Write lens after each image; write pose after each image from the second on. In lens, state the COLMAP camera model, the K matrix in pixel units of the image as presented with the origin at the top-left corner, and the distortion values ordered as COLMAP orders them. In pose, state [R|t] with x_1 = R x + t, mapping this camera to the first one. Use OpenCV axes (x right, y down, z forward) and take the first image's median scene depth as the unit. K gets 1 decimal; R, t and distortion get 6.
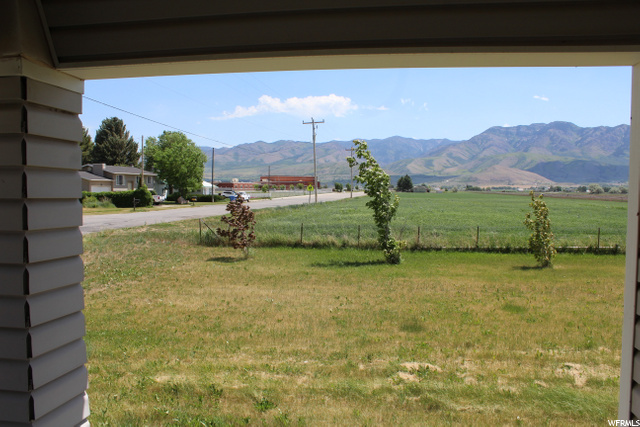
lens RADIAL K [[547.7, 0, 320.0], [0, 547.7, 213.5], [0, 0, 1]] dist [-0.161286, 0.142955]
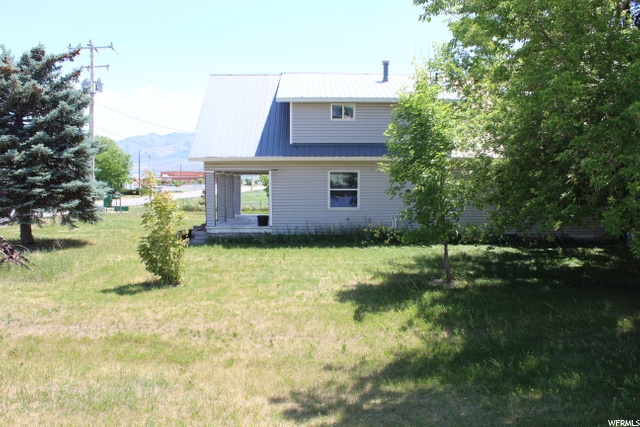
lens RADIAL K [[547.7, 0, 320.0], [0, 547.7, 213.5], [0, 0, 1]] dist [-0.161286, 0.142955]
pose [[0.982822, -0.016920, 0.183776, -0.097168], [0.014943, 0.999815, 0.012140, 0.050958], [-0.183948, -0.009185, 0.982893, -1.190700]]
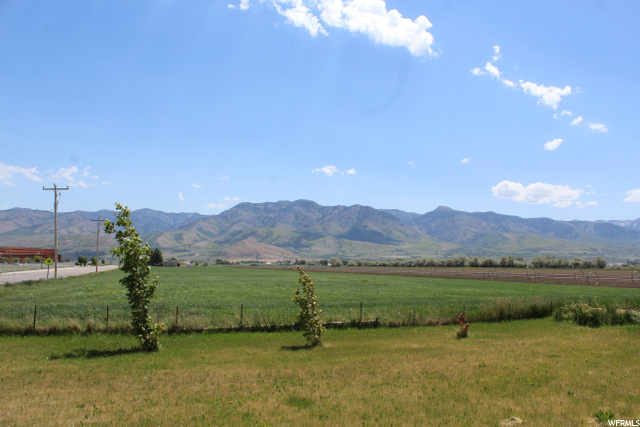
lens RADIAL K [[547.7, 0, 320.0], [0, 547.7, 213.5], [0, 0, 1]] dist [-0.161286, 0.142955]
pose [[0.899275, 0.037474, 0.435776, 0.000472], [0.021901, 0.991215, -0.130433, -0.005481], [-0.436835, 0.126839, 0.890554, 0.089055]]
